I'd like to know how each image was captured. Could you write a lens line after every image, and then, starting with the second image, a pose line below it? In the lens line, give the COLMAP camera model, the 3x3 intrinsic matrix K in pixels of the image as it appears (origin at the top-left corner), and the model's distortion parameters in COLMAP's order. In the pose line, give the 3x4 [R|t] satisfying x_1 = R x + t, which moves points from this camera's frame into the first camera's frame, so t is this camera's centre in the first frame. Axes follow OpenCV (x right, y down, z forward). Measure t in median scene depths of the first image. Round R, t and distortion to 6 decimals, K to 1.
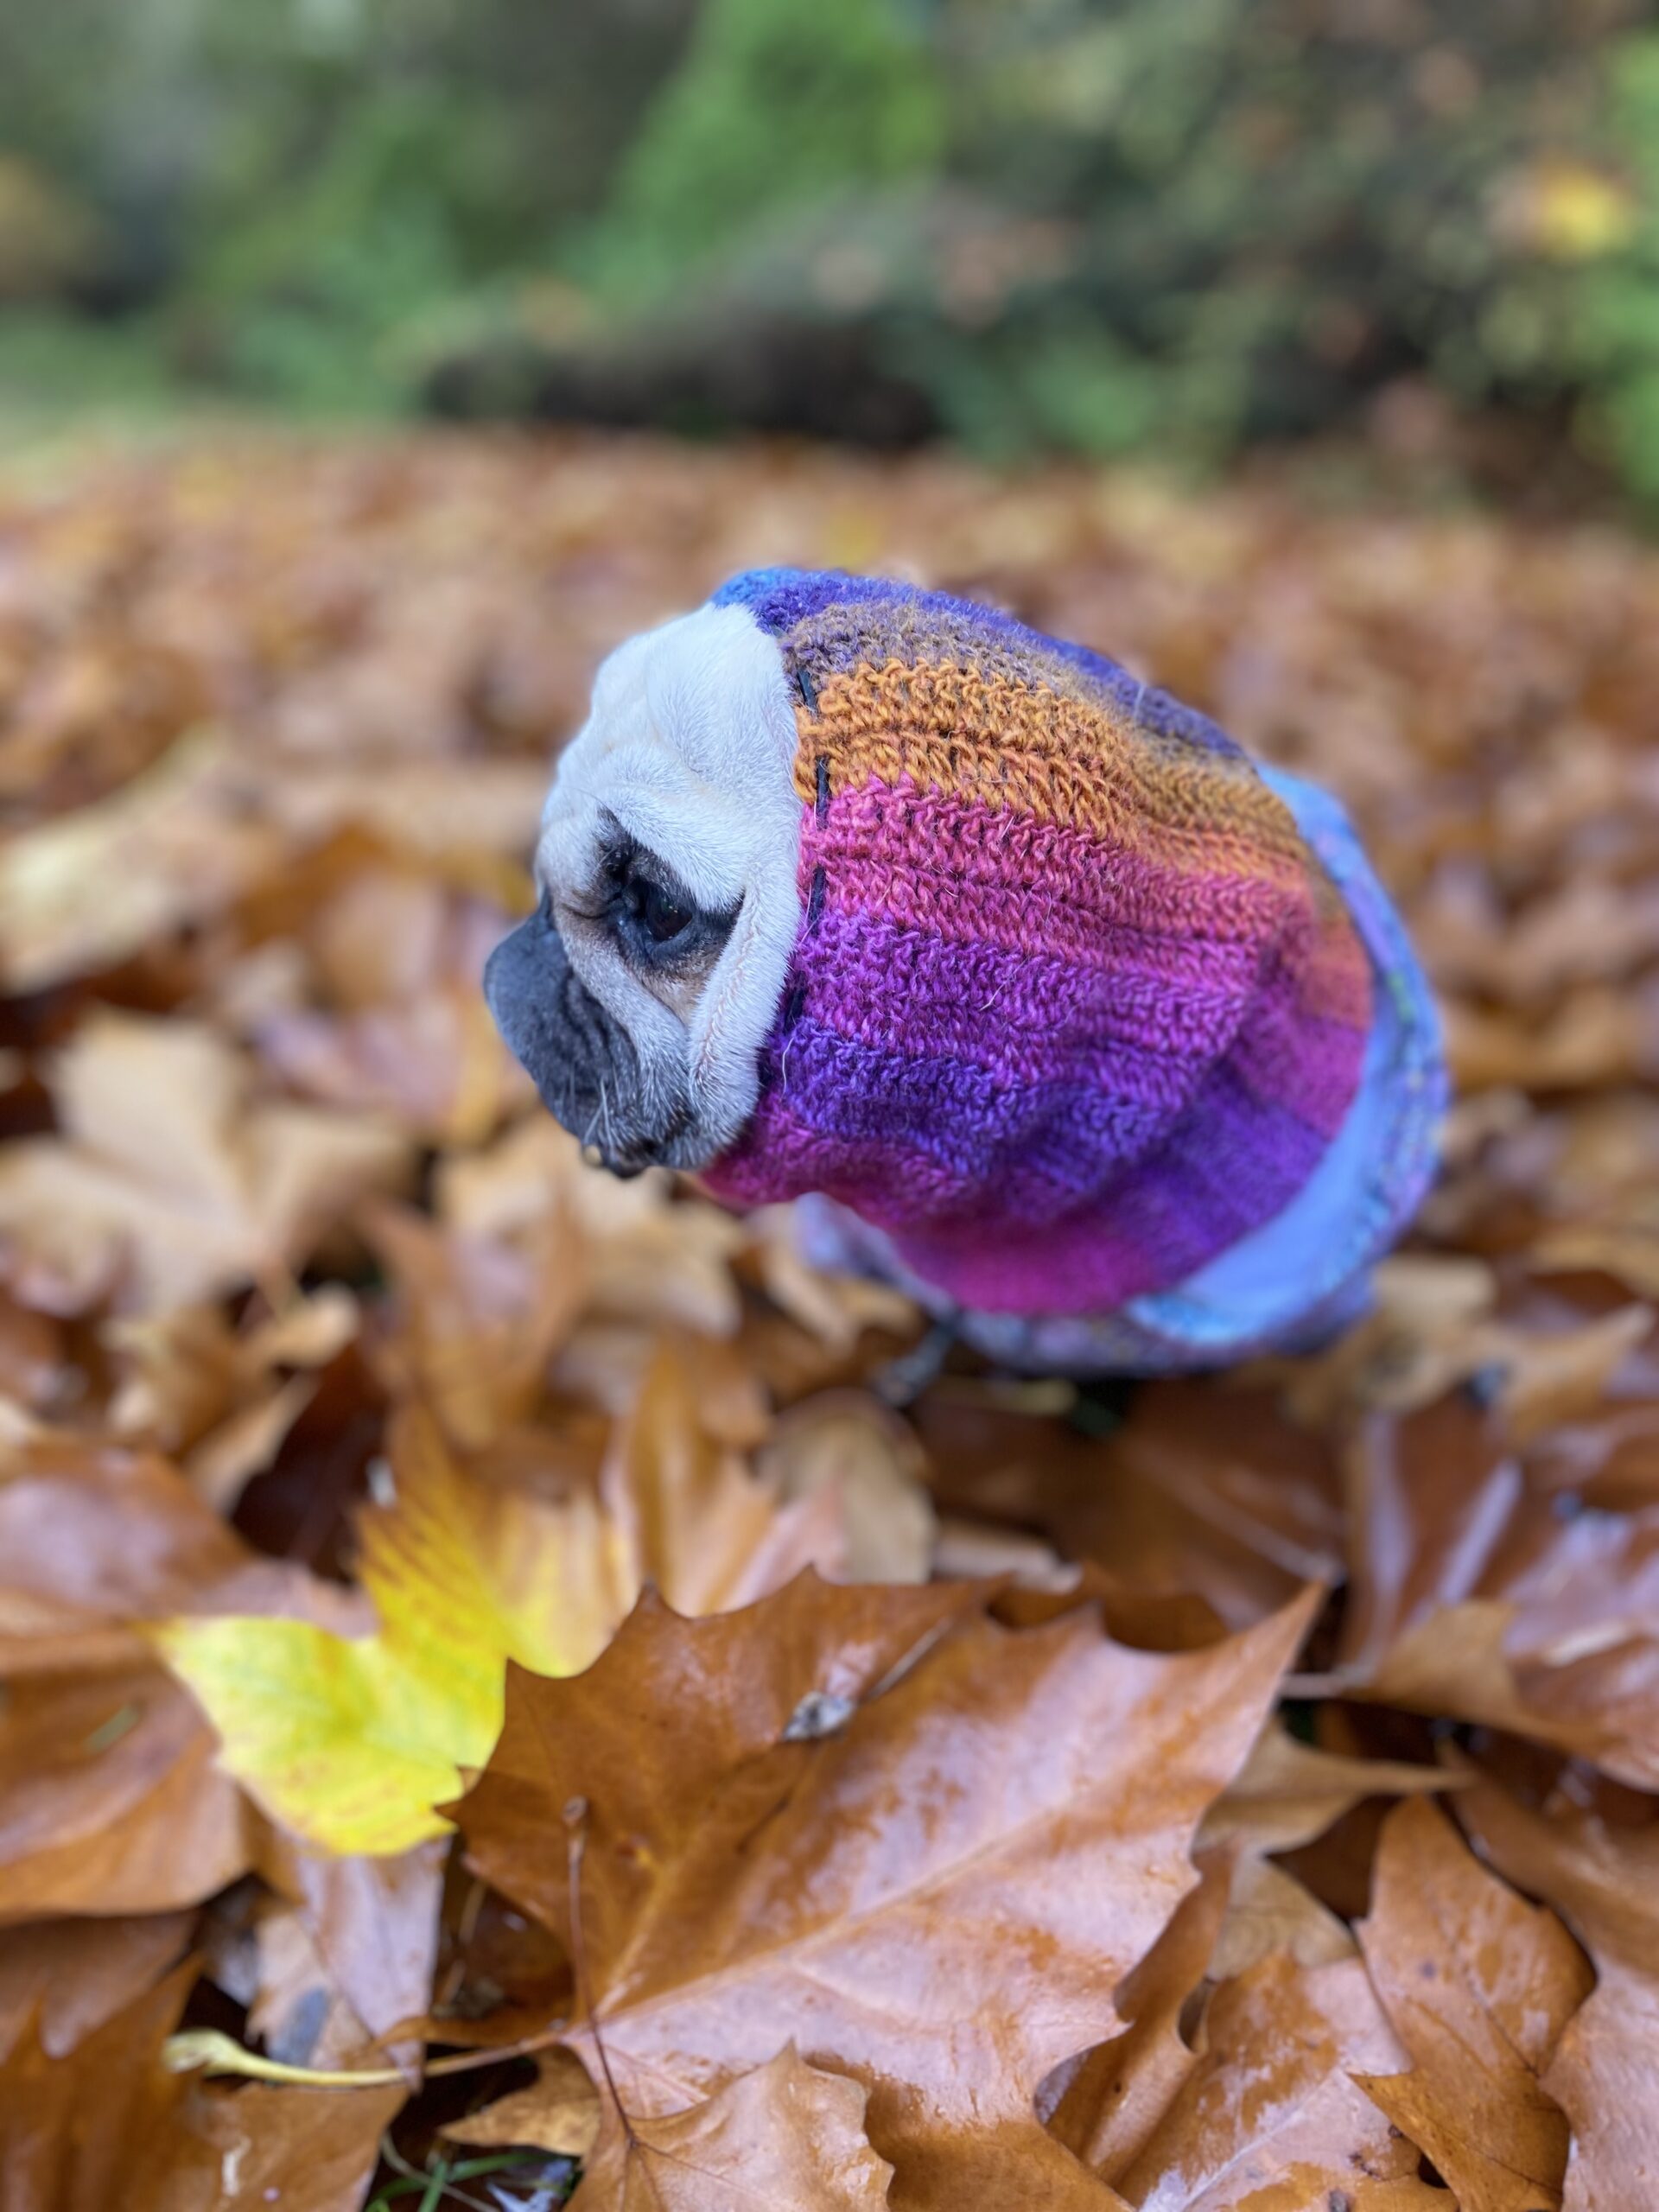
lens RADIAL K [[1761.3, 0, 859.9], [0, 1761.3, 1113.2], [0, 0, 1]] dist [0.010075, 0.001636]
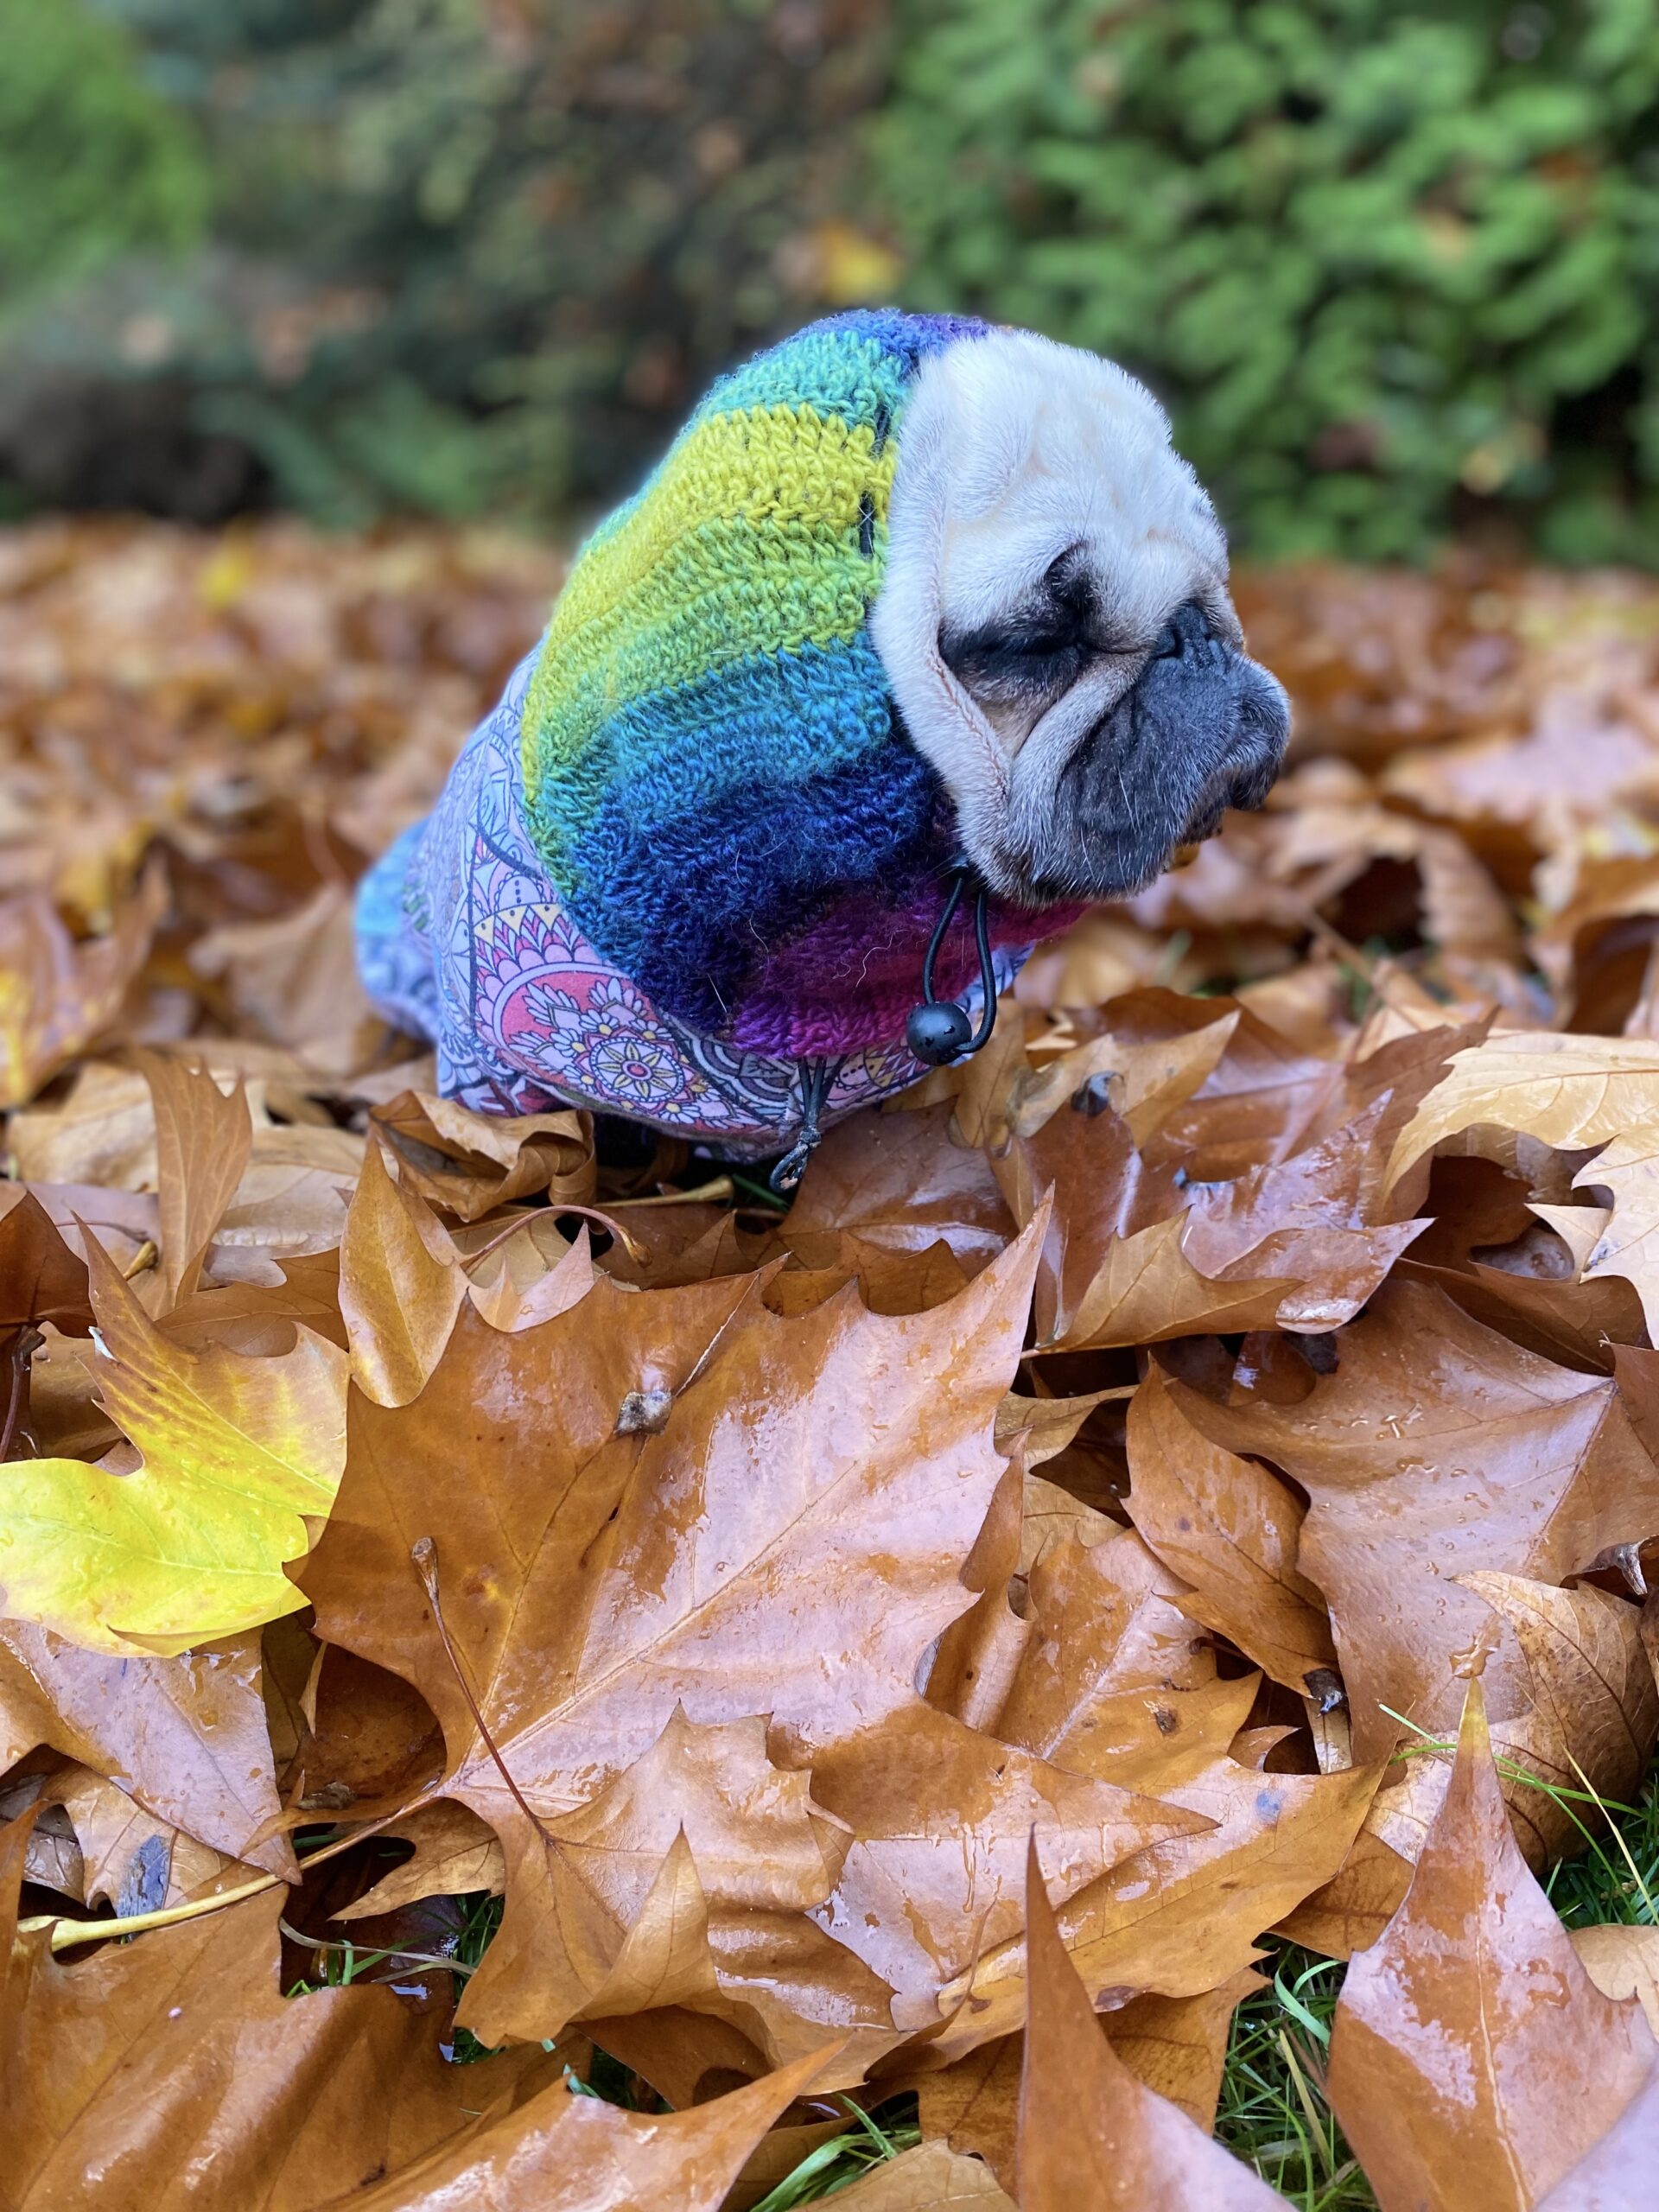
lens RADIAL K [[1761.3, 0, 859.9], [0, 1761.3, 1113.2], [0, 0, 1]] dist [0.010075, 0.001636]
pose [[0.929693, -0.152786, 0.335152, -0.221826], [0.170038, 0.985179, -0.022560, 0.210553], [-0.326738, 0.077962, 0.941894, -0.037491]]
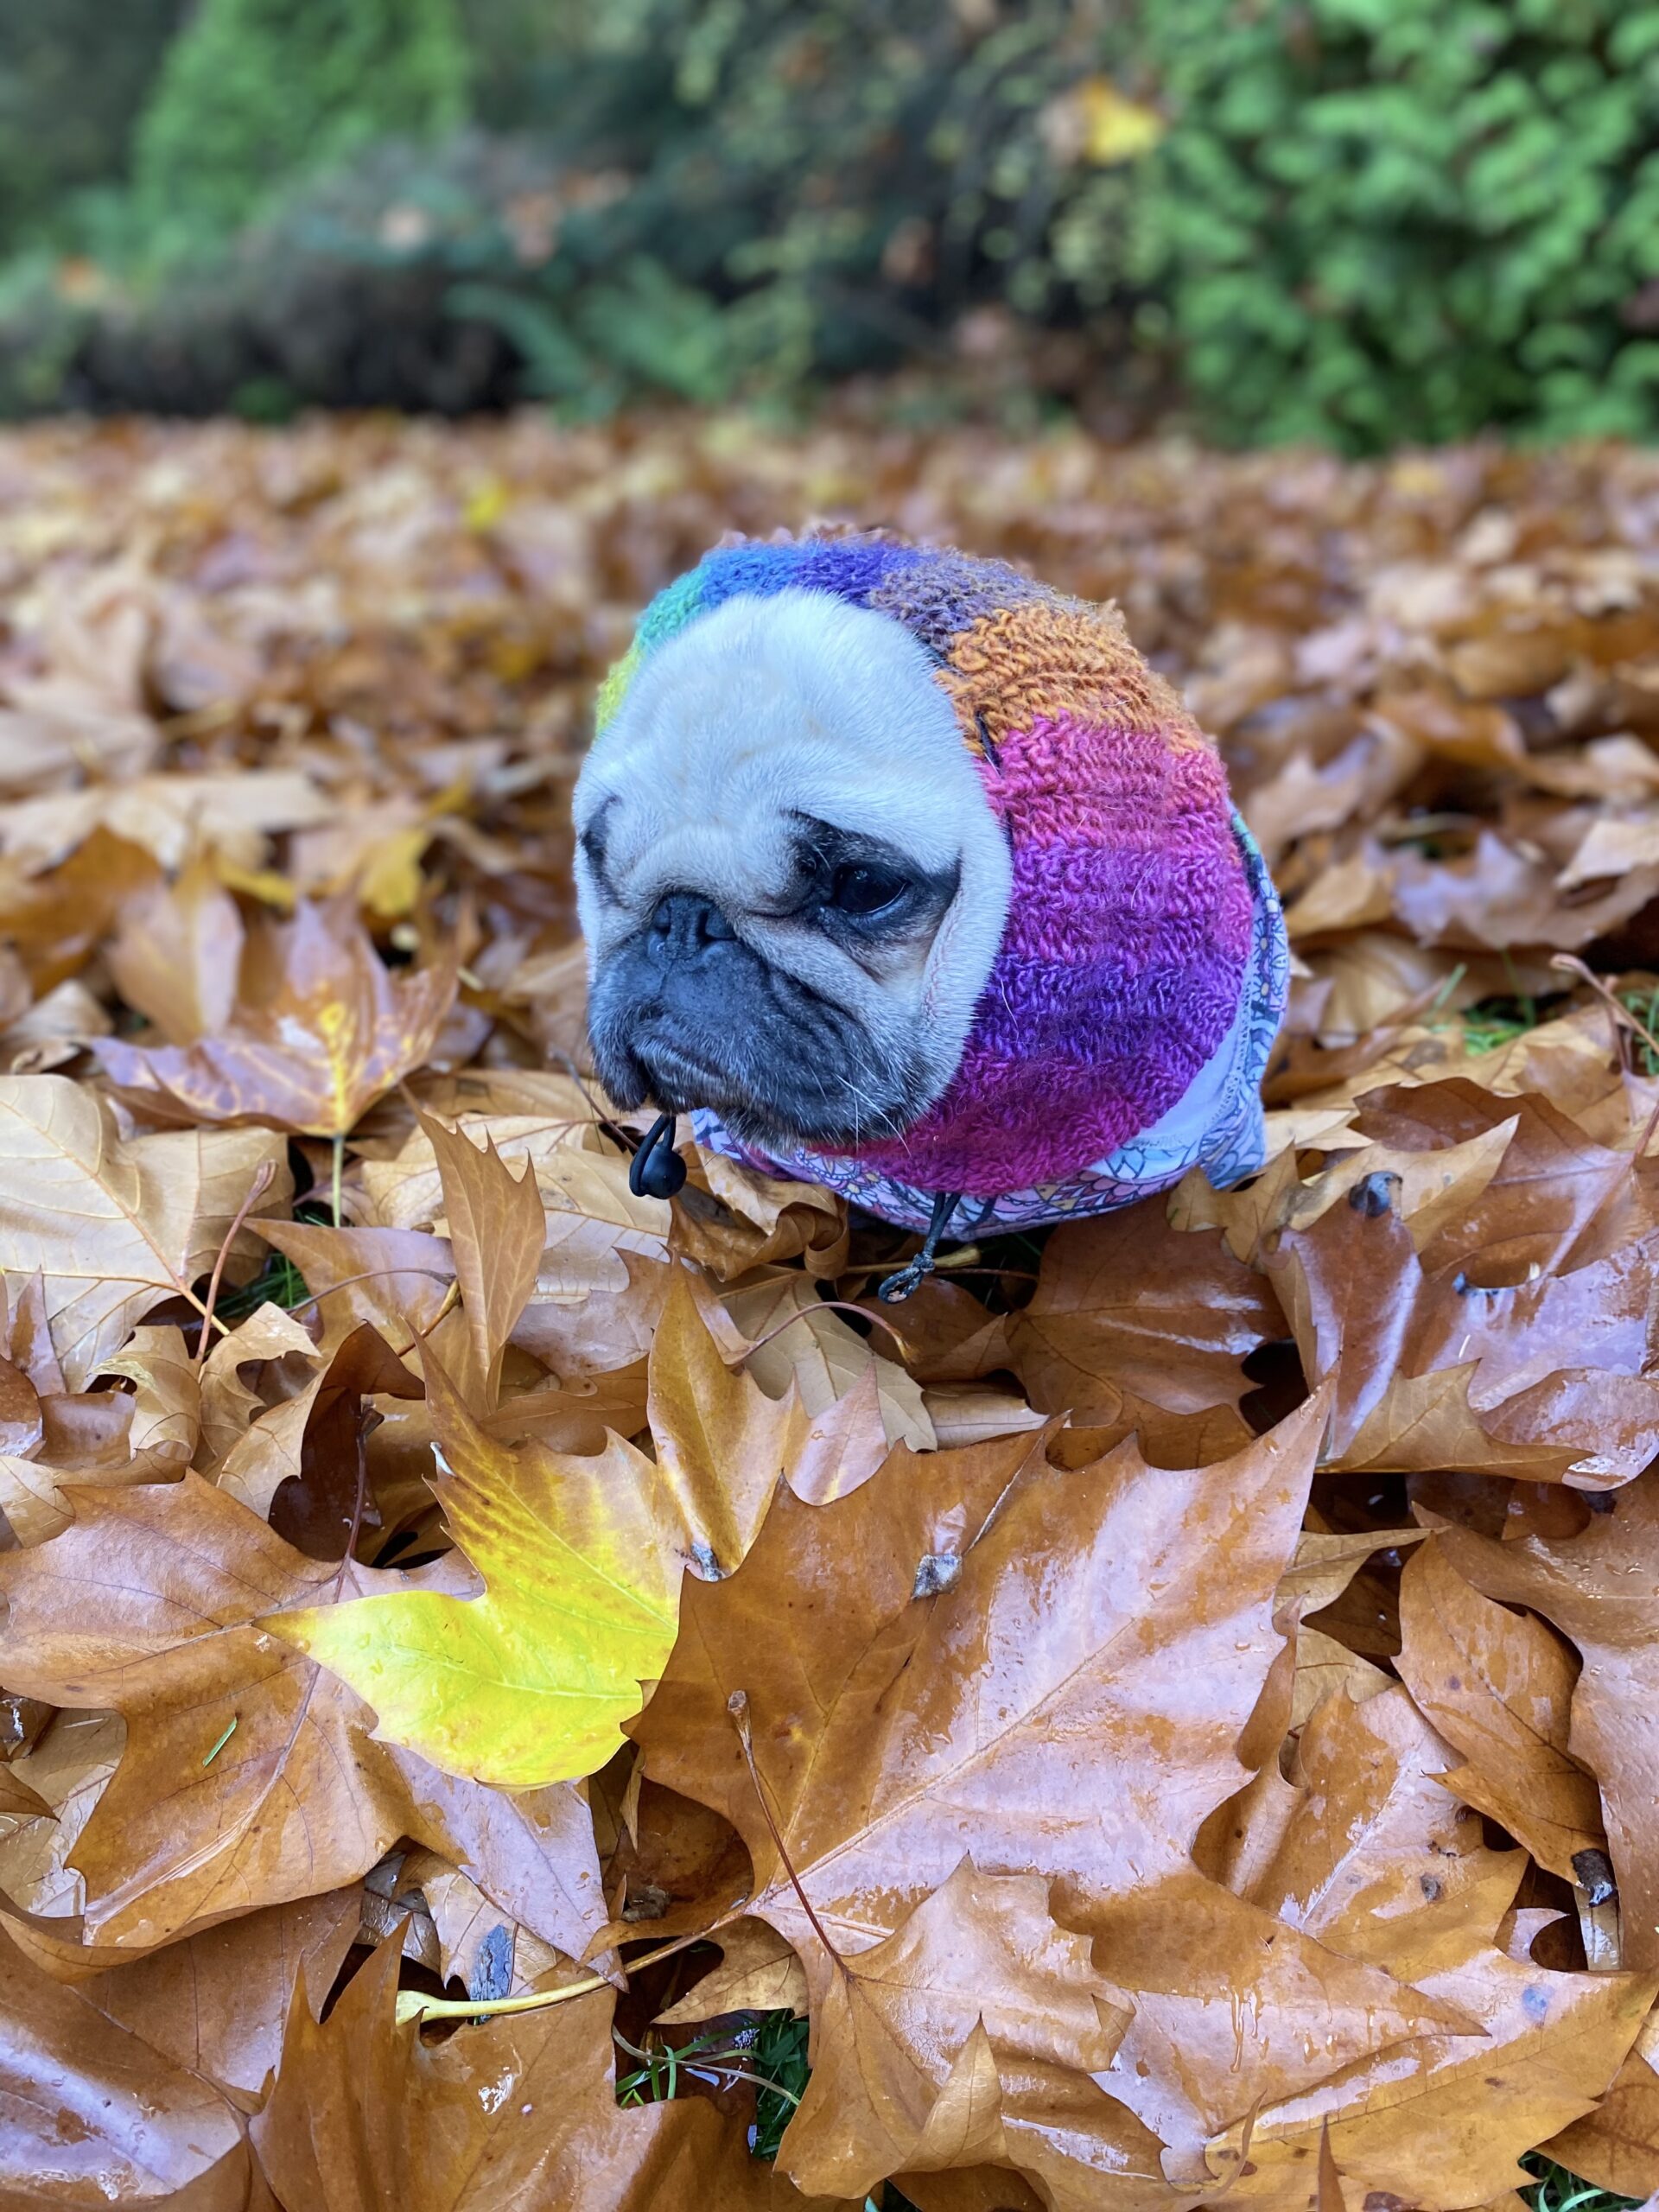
lens RADIAL K [[1774.7, 0, 829.5], [0, 1774.7, 1106.0], [0, 0, 1]] dist [0.004506, 0.013395]
pose [[0.970136, -0.150199, 0.190463, -0.252465], [0.145416, 0.988604, 0.038930, -0.003014], [-0.194139, -0.010071, 0.980922, -0.079840]]
